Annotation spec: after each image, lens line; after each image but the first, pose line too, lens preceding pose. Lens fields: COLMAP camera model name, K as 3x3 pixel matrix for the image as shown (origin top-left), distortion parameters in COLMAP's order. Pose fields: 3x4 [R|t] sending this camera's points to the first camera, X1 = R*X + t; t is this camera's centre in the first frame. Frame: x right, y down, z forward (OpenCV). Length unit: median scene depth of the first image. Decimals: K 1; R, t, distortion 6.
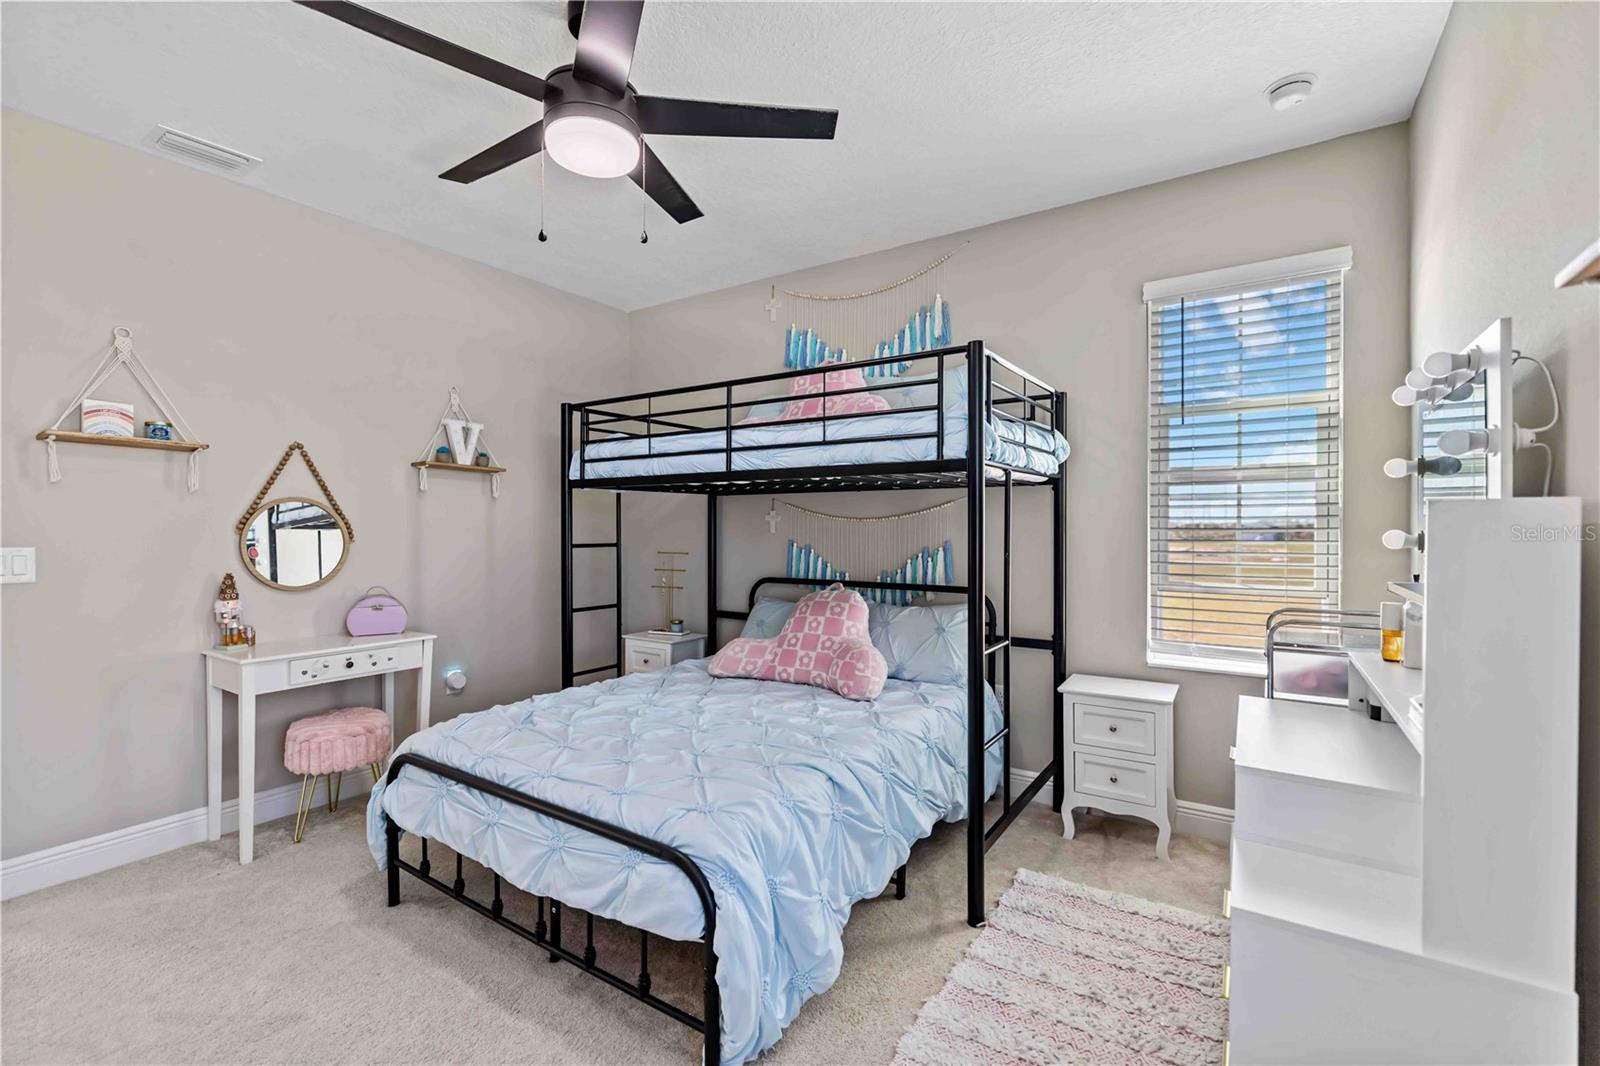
lens RADIAL K [[696.2, 0, 794.6], [0, 696.2, 528.6], [0, 0, 1]] dist [0.001387, 0.000215]
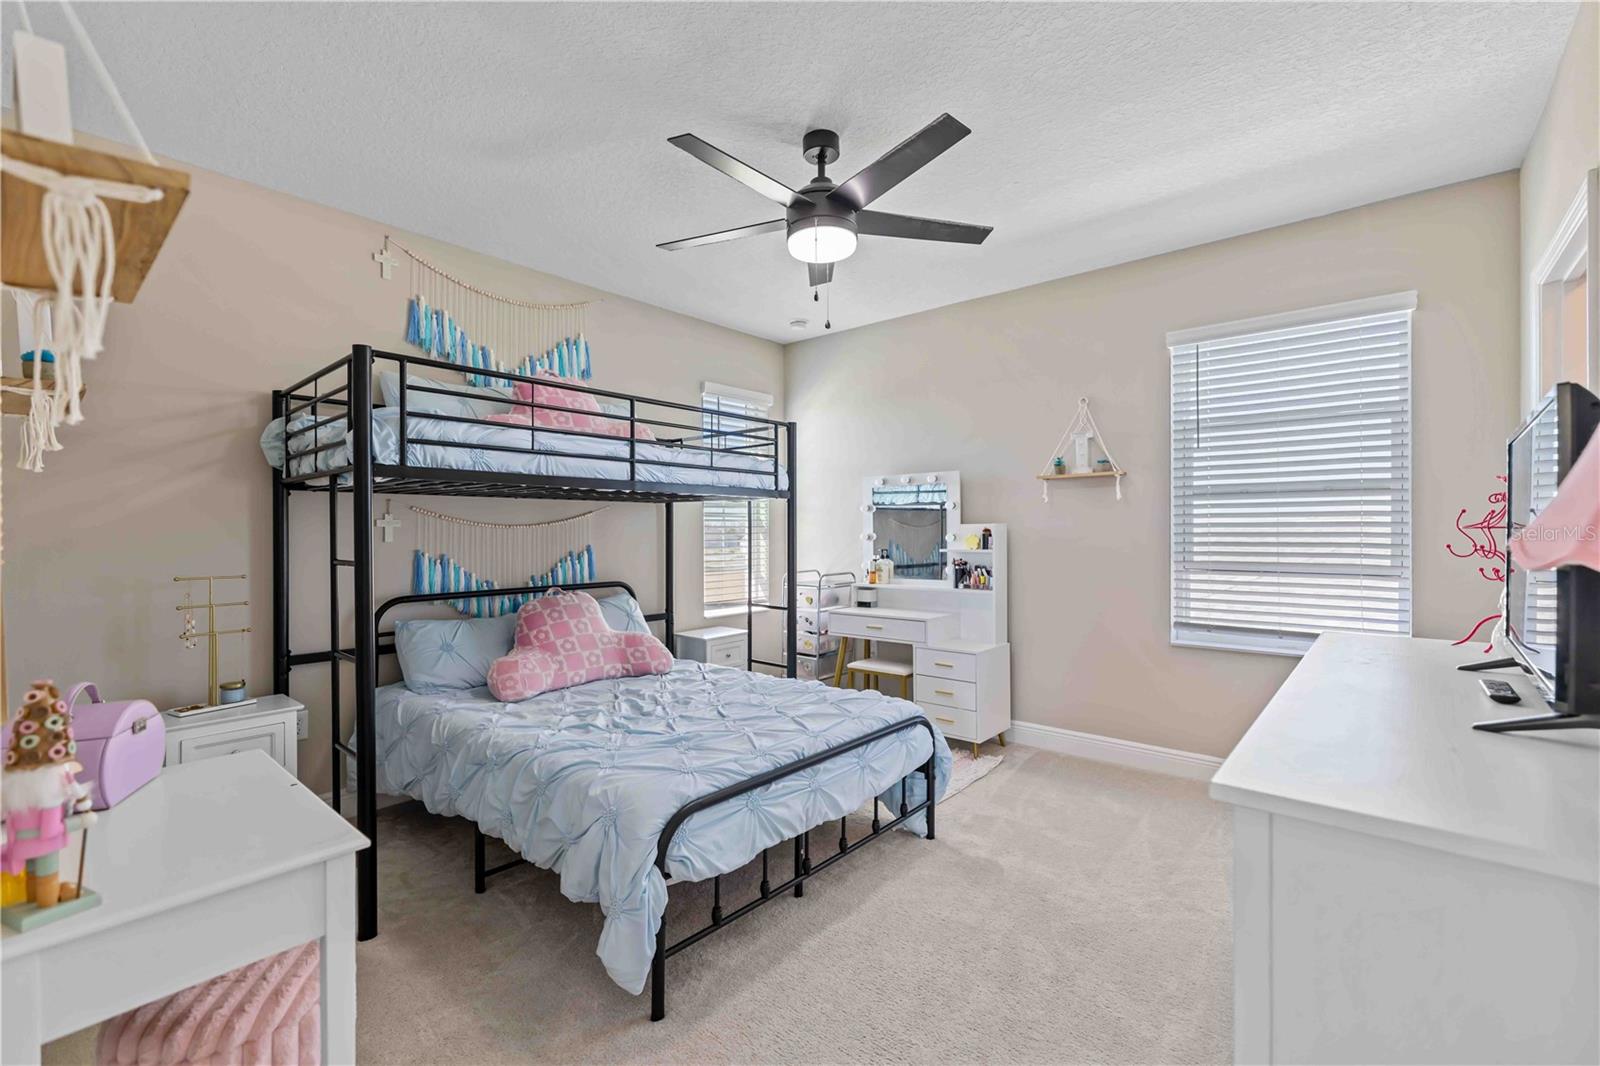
lens RADIAL K [[696.2, 0, 788.5], [0, 696.2, 532.7], [0, 0, 1]] dist [0.001387, 0.000215]
pose [[0.124563, -0.001460, 0.992211, -1.050123], [0.009734, 0.999953, 0.000250, -0.001091], [-0.992164, 0.009627, 0.124571, 0.593456]]
